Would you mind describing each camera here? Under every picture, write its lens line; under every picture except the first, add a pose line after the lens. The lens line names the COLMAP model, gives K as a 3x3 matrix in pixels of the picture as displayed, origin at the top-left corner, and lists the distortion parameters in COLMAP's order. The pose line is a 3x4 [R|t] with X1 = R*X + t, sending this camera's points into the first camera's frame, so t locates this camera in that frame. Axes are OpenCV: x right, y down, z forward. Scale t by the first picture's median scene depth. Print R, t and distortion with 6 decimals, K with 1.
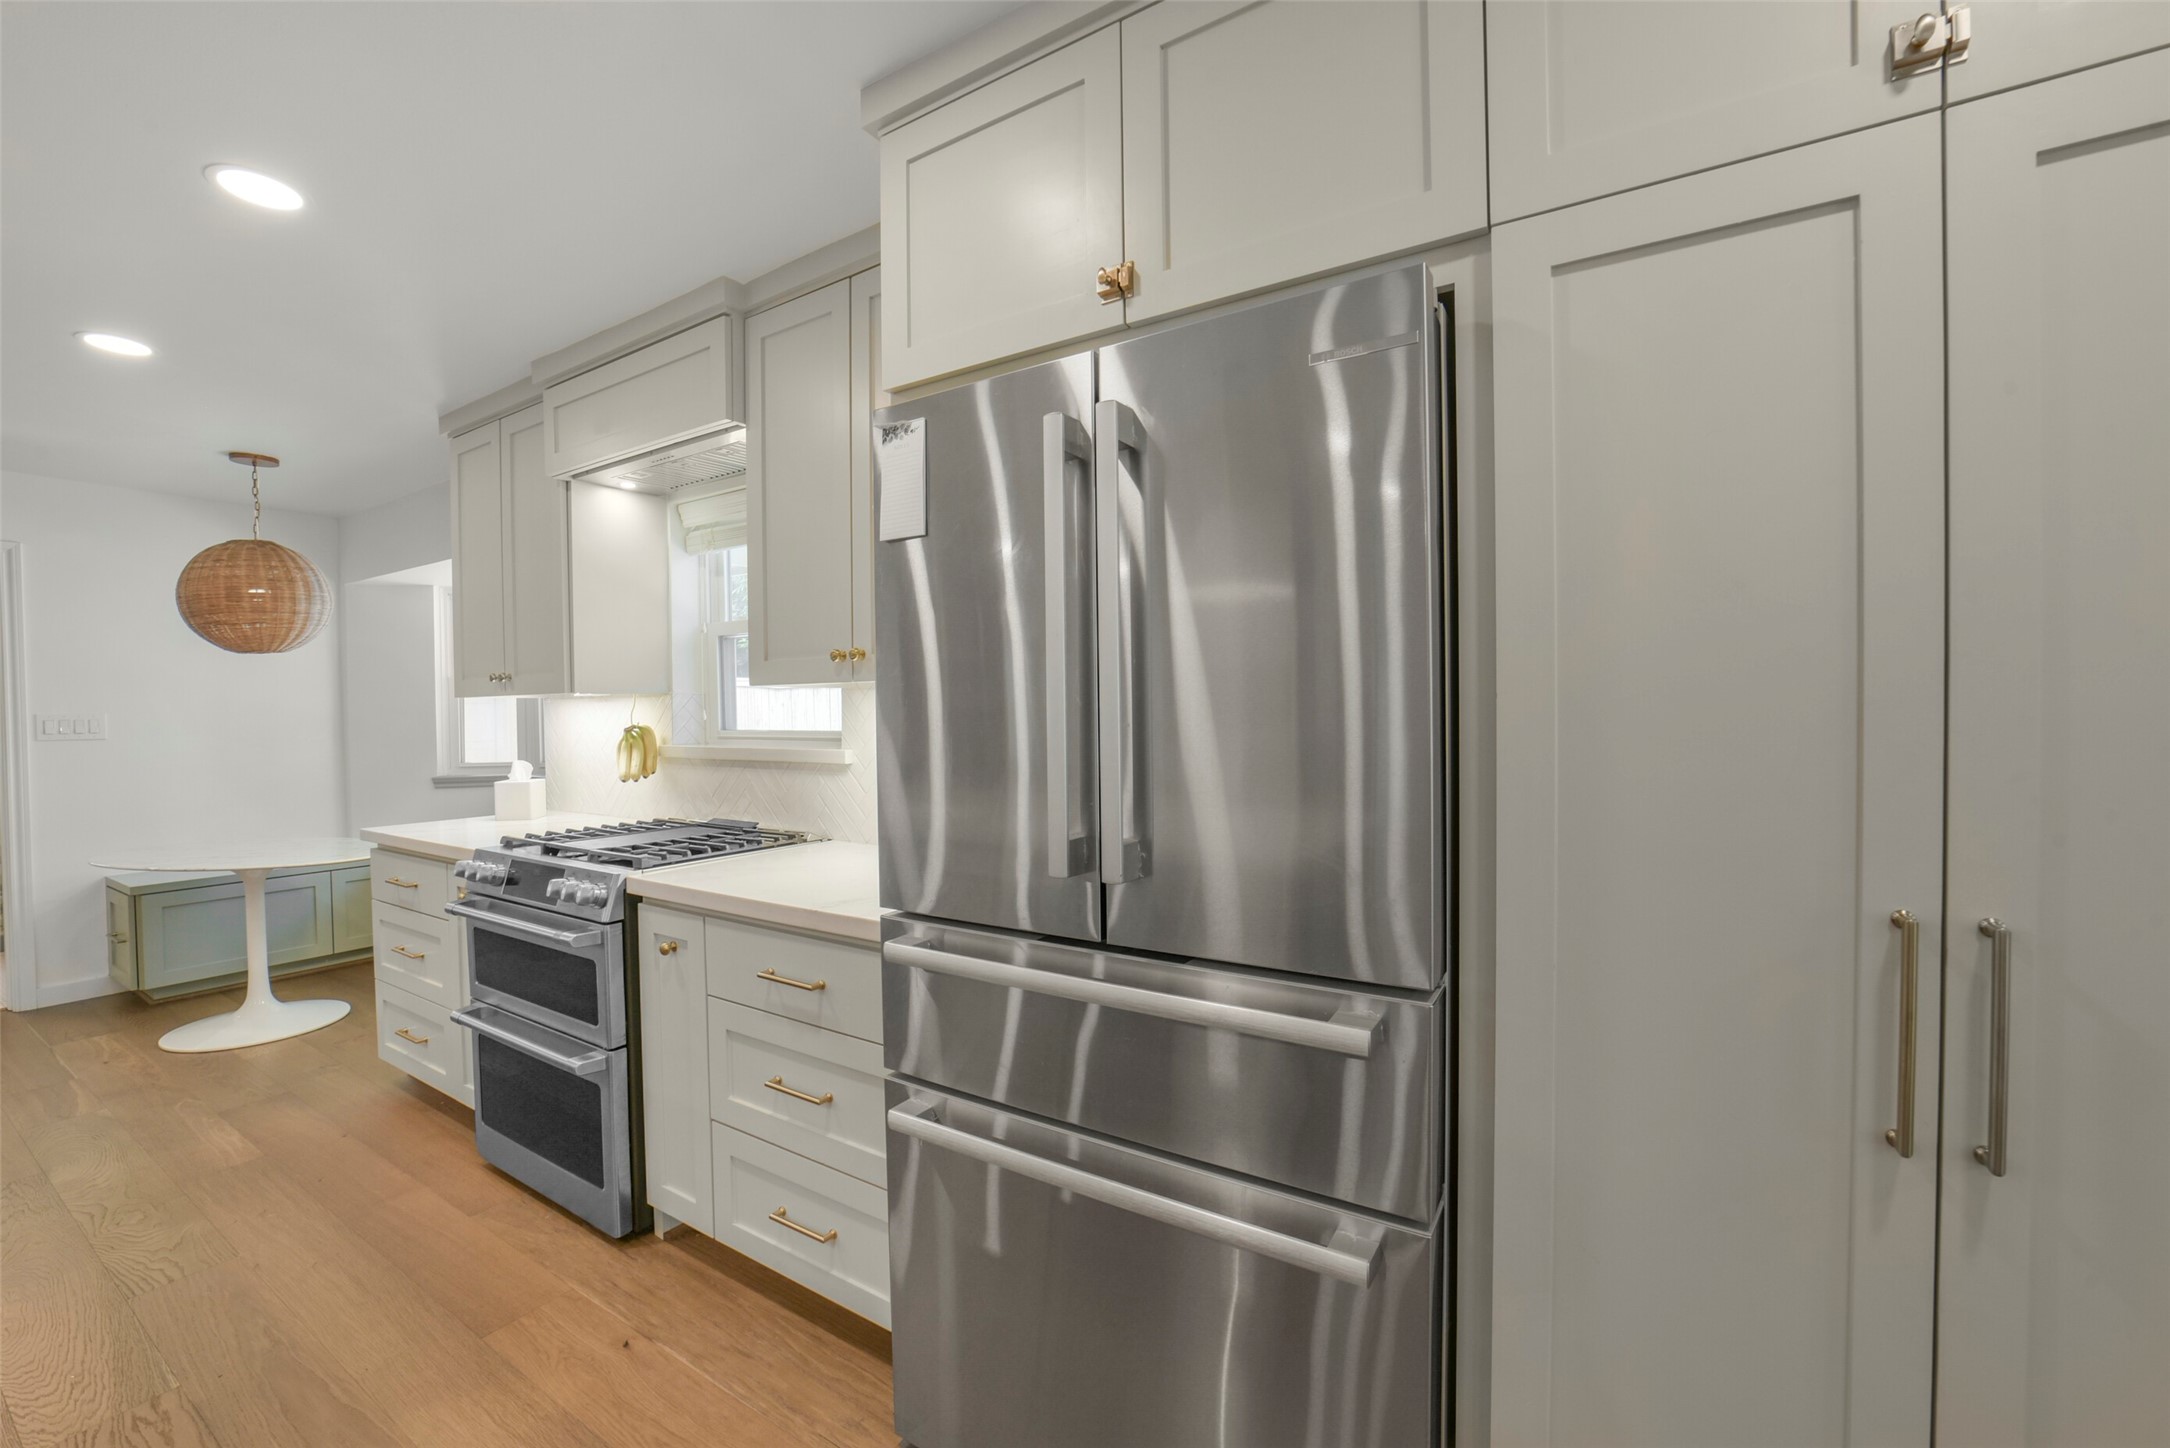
lens RADIAL K [[868.9, 0, 1095.7], [0, 868.9, 722.6], [0, 0, 1]] dist [-0.038708, 0.009208]
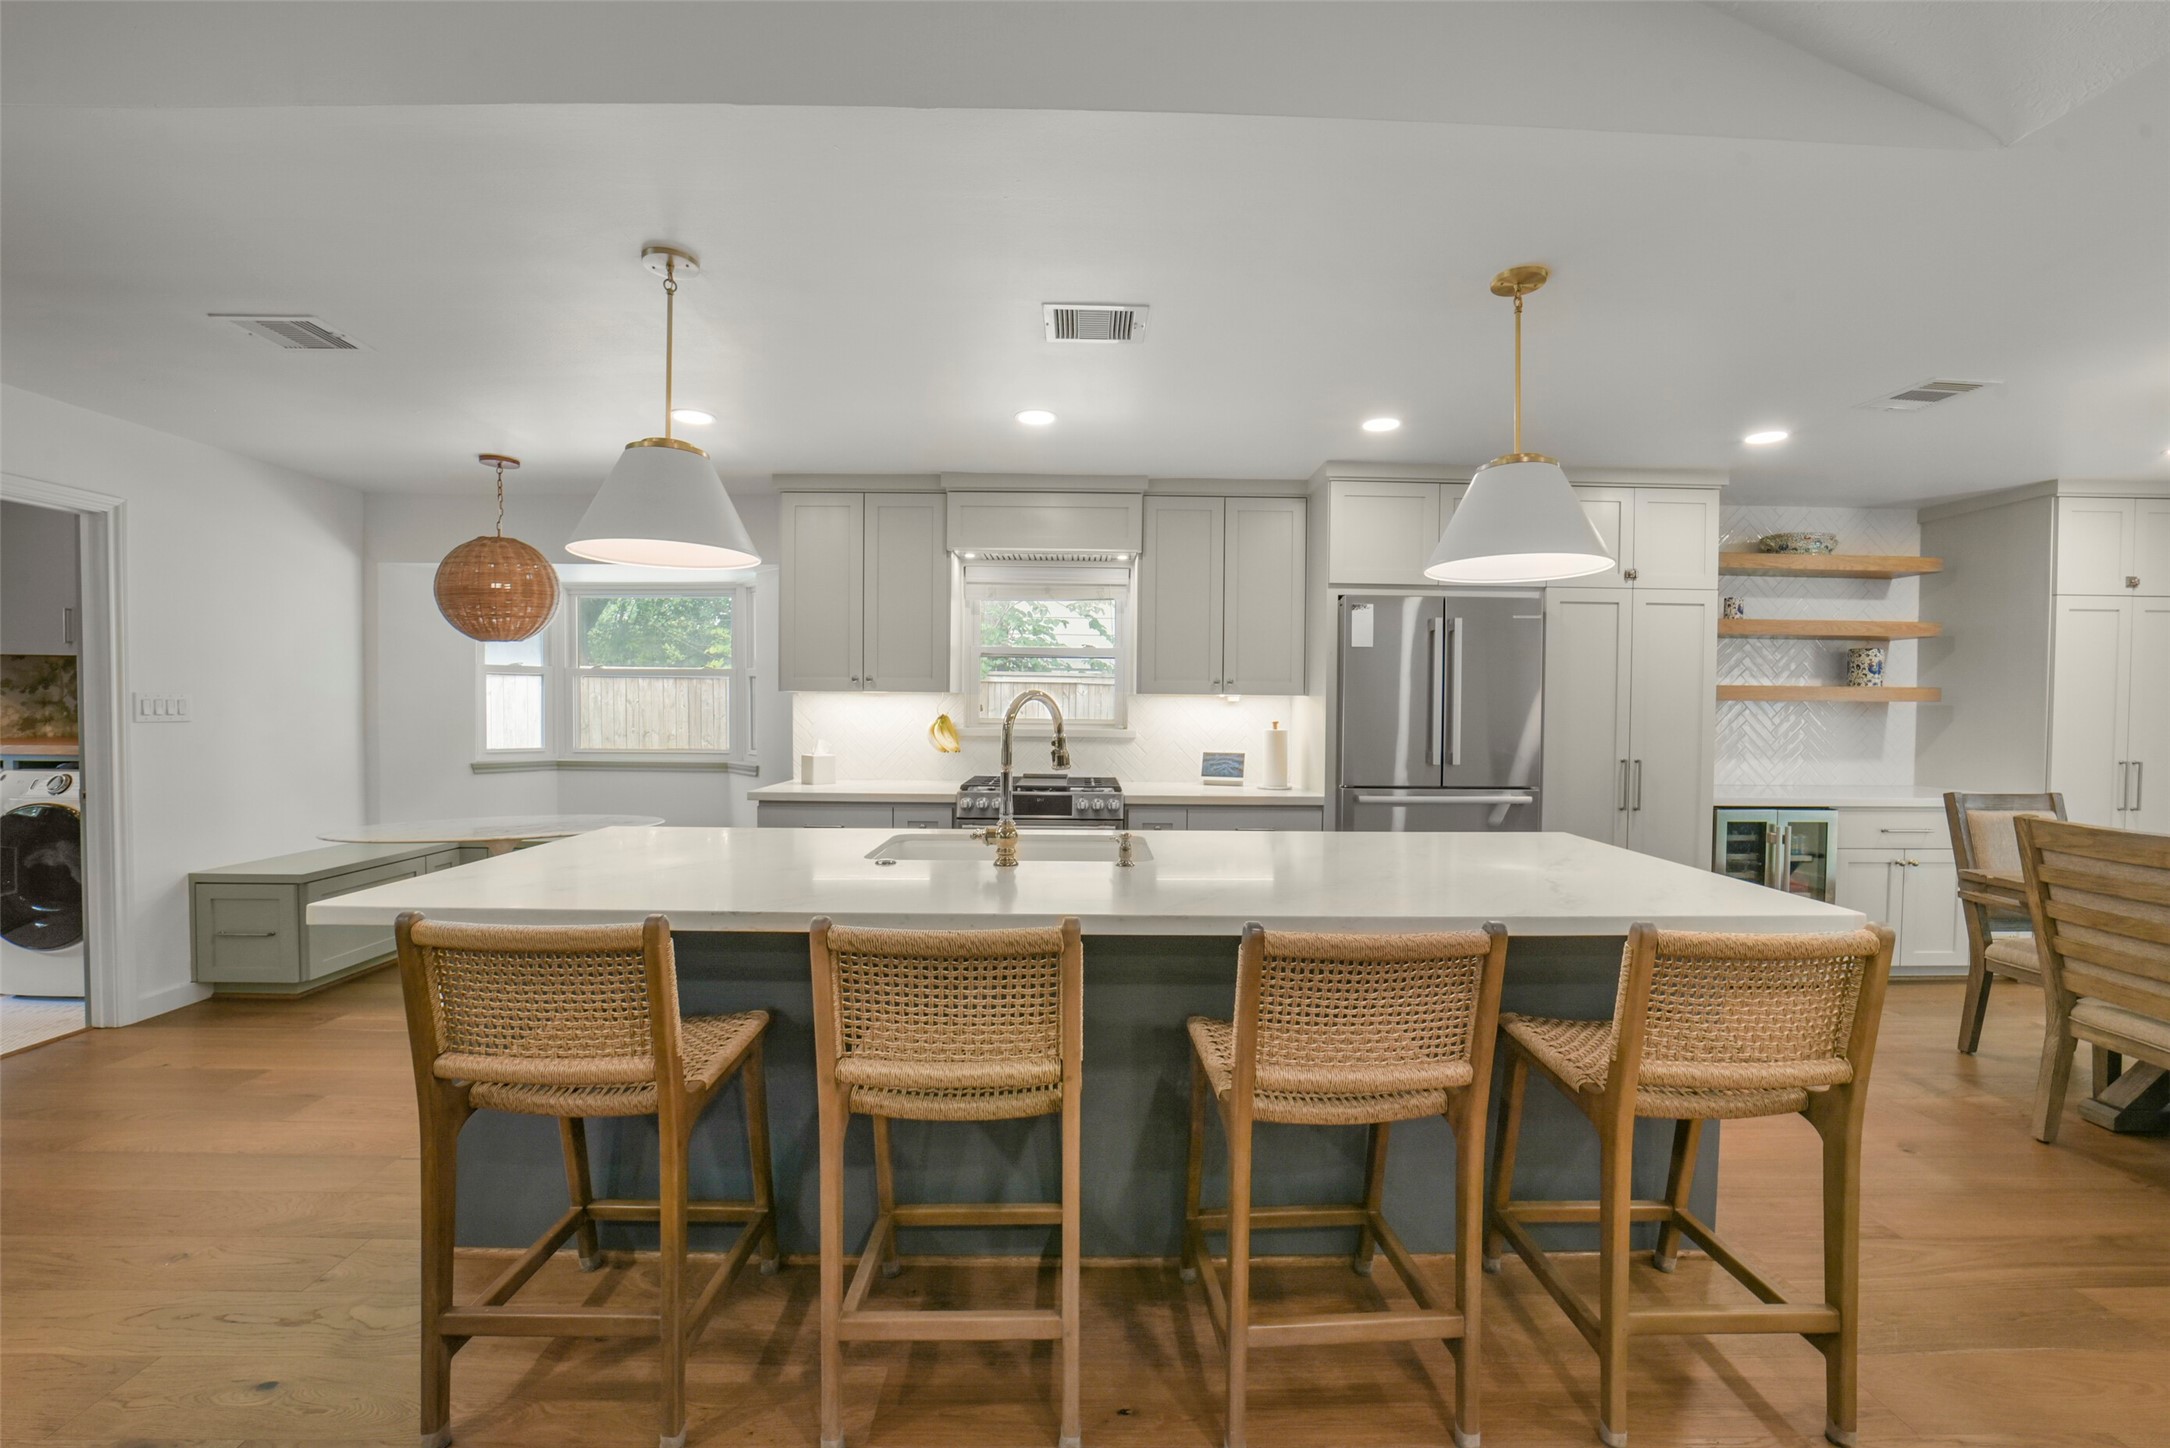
lens RADIAL K [[861.0, 0, 1094.5], [0, 861.0, 722.3], [0, 0, 1]] dist [-0.038715, 0.009294]
pose [[0.841181, 0.009053, 0.540678, -1.161023], [-0.009854, 0.999950, -0.001413, 0.017496], [-0.540664, -0.004139, 0.841229, -0.391977]]
